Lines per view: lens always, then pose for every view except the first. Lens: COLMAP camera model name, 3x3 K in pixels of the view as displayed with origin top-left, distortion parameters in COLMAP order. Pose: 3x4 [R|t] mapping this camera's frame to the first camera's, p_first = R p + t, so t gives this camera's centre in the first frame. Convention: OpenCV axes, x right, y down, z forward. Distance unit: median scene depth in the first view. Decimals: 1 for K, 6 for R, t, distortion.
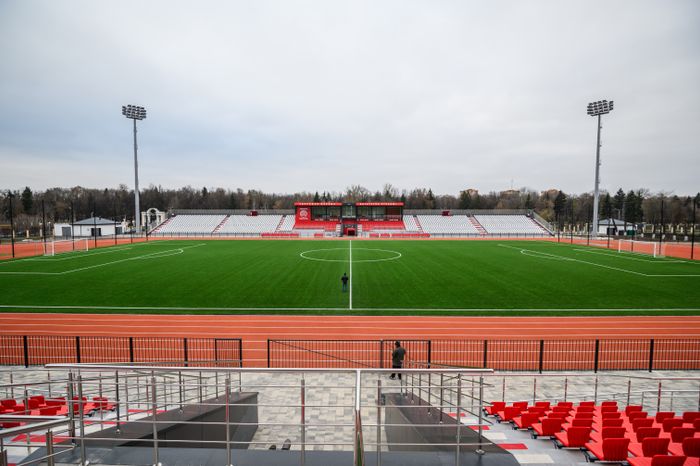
lens RADIAL K [[316.6, 0, 350.1], [0, 316.6, 234.5], [0, 0, 1]] dist [-0.020678, 0.000339]
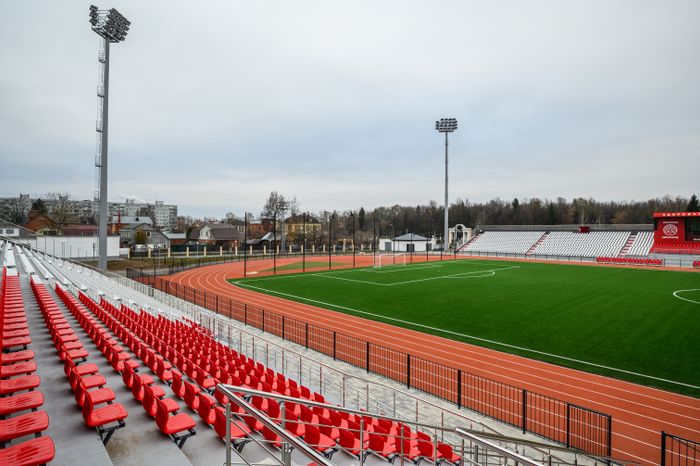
lens RADIAL K [[383.5, 0, 349.1], [0, 383.5, 228.0], [0, 0, 1]] dist [-0.017663, -0.001714]
pose [[0.671938, -0.005943, -0.740584, -0.018067], [-0.048055, 0.997511, -0.051606, 0.001795], [0.739047, 0.070265, 0.669980, 0.007362]]
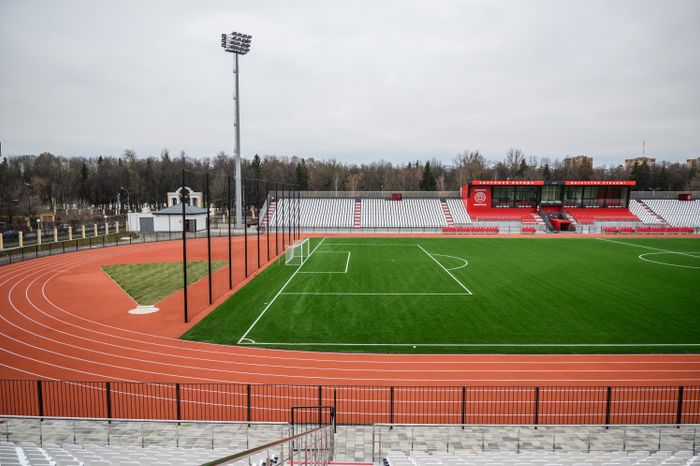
lens RADIAL K [[484.1, 0, 348.3], [0, 484.1, 235.9], [0, 0, 1]] dist [-0.031987, -0.000938]
pose [[0.999852, 0.001147, -0.017193, -0.431449], [-0.000730, 0.999706, 0.024225, -0.009802], [0.017216, -0.024209, 0.999559, -0.017641]]
